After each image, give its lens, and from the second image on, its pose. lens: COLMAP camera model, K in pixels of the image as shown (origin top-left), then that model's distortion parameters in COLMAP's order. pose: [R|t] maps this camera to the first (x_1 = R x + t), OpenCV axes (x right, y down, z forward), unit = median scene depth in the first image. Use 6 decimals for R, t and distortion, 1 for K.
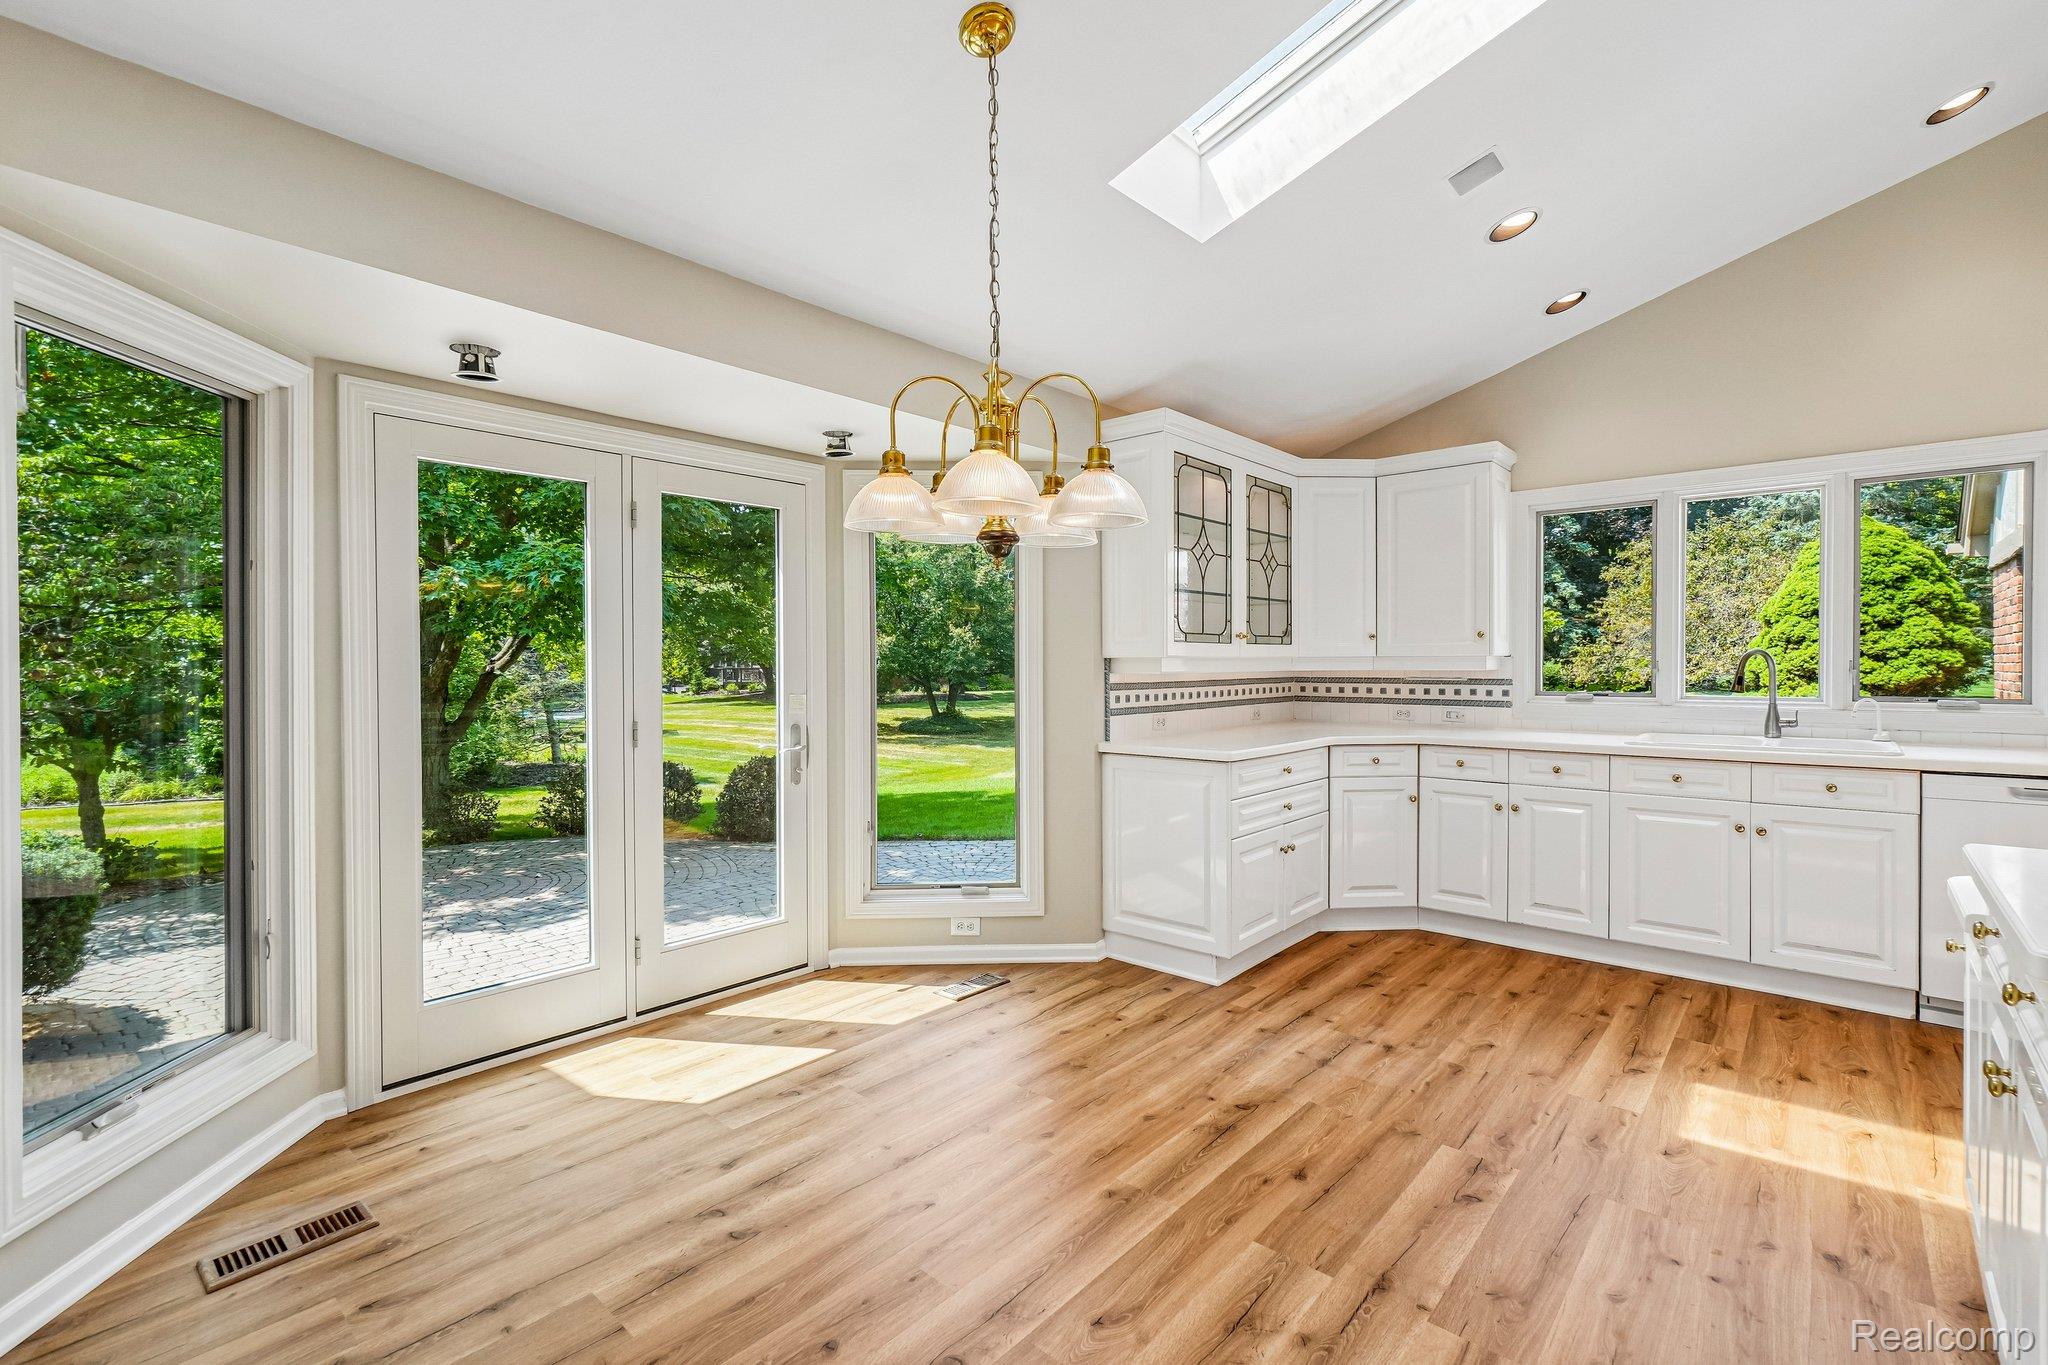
lens RADIAL K [[910.4, 0, 1023.6], [0, 910.4, 683.0], [0, 0, 1]] dist [-0.012231, 0.005503]
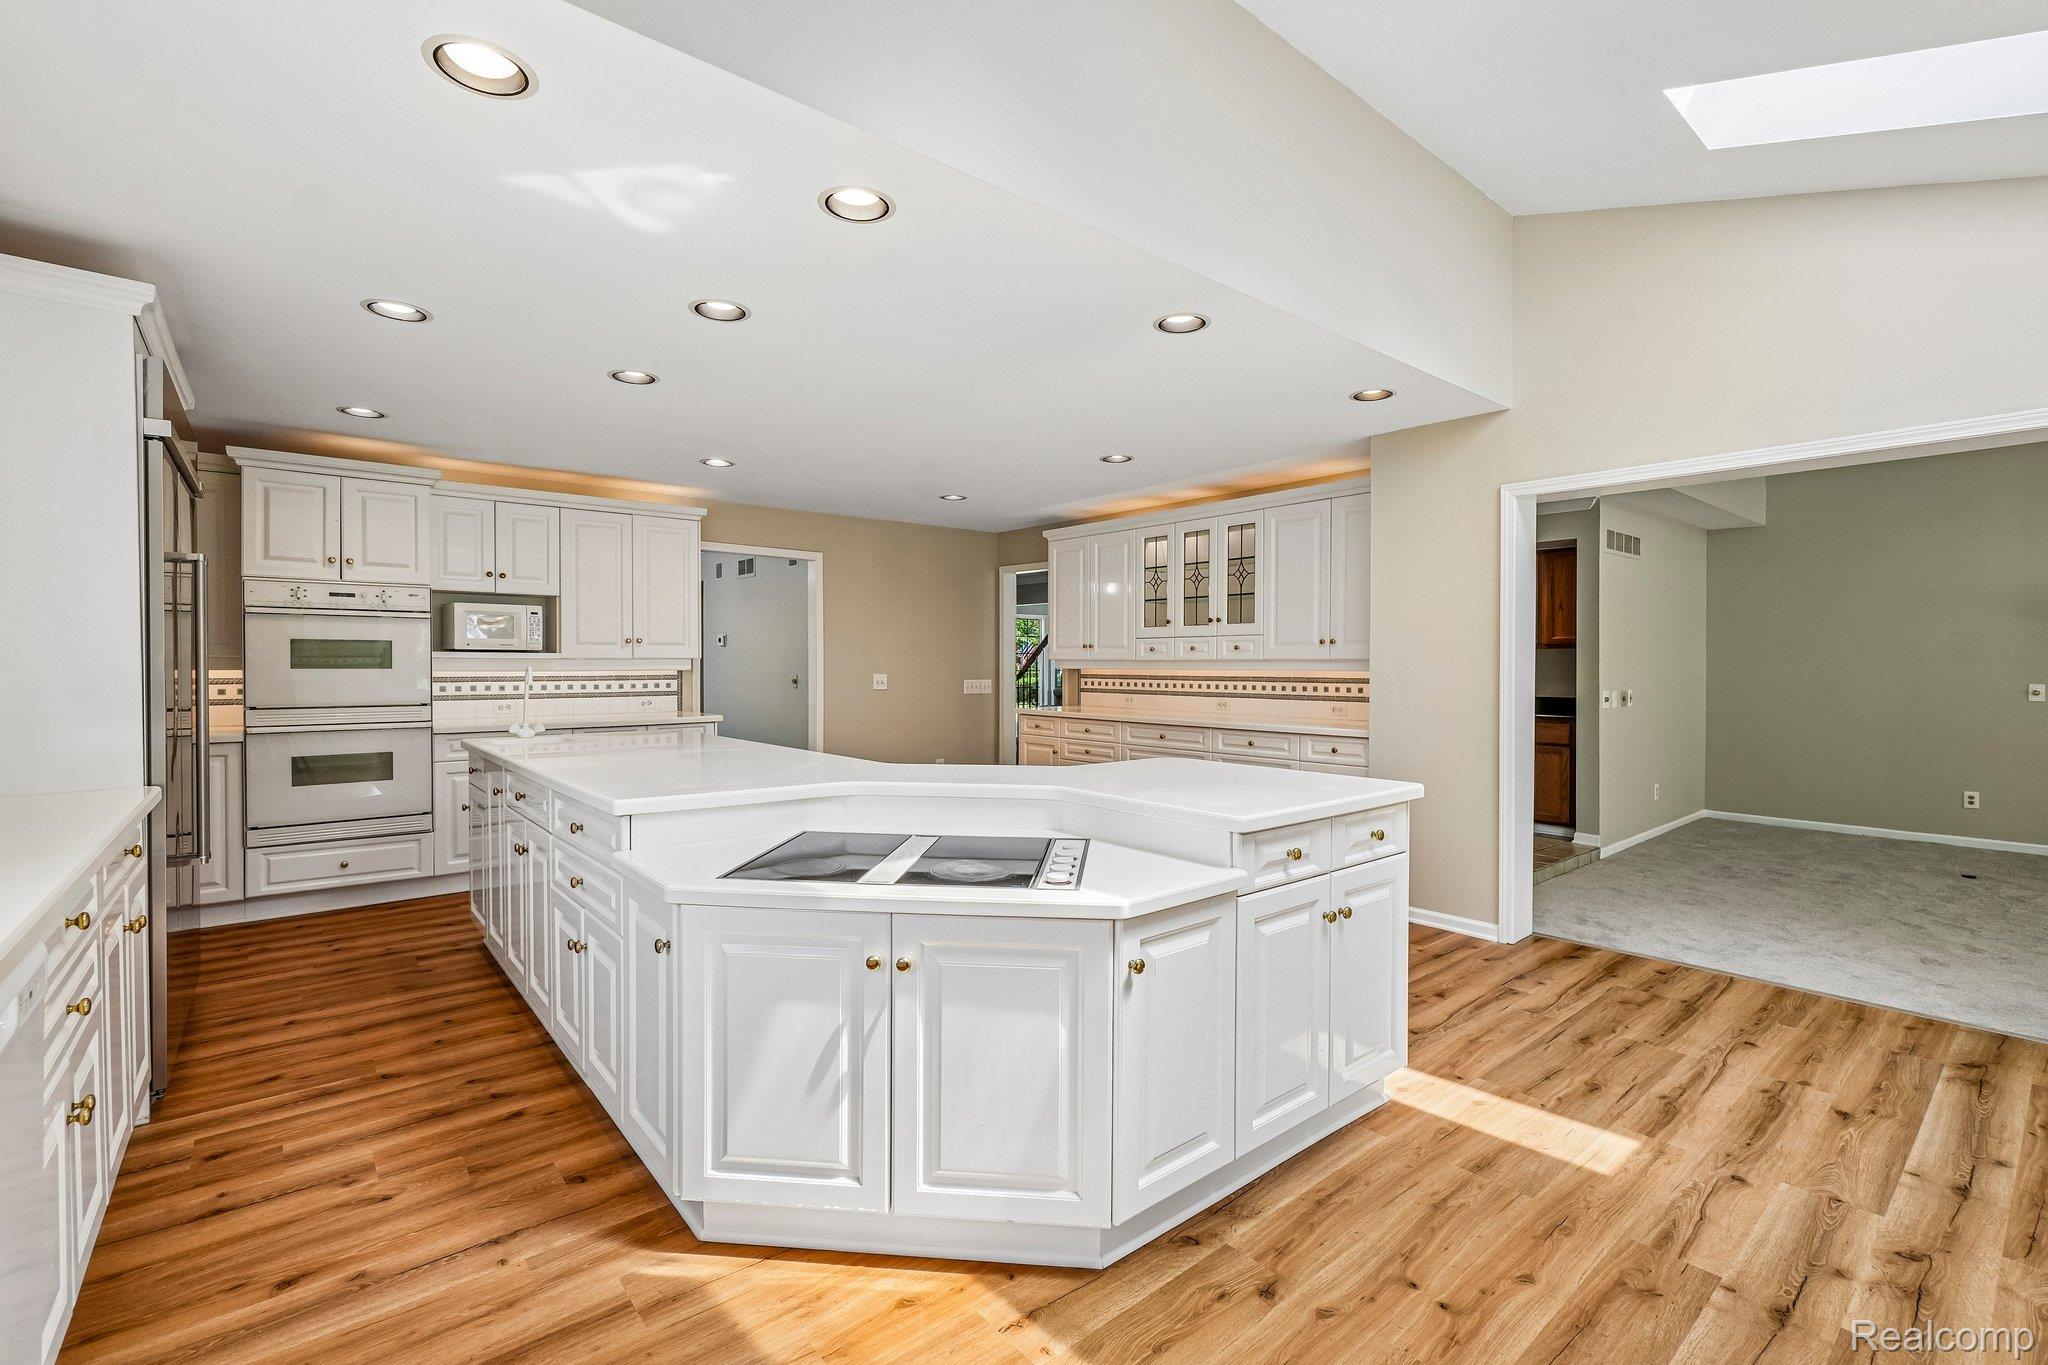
lens RADIAL K [[910.4, 0, 1029.1], [0, 910.4, 684.6], [0, 0, 1]] dist [-0.012231, 0.005503]
pose [[-0.989355, 0.000163, 0.145524, 0.497683], [0.006135, 0.999157, 0.040588, -0.023170], [-0.145395, 0.041049, -0.988522, 0.969741]]
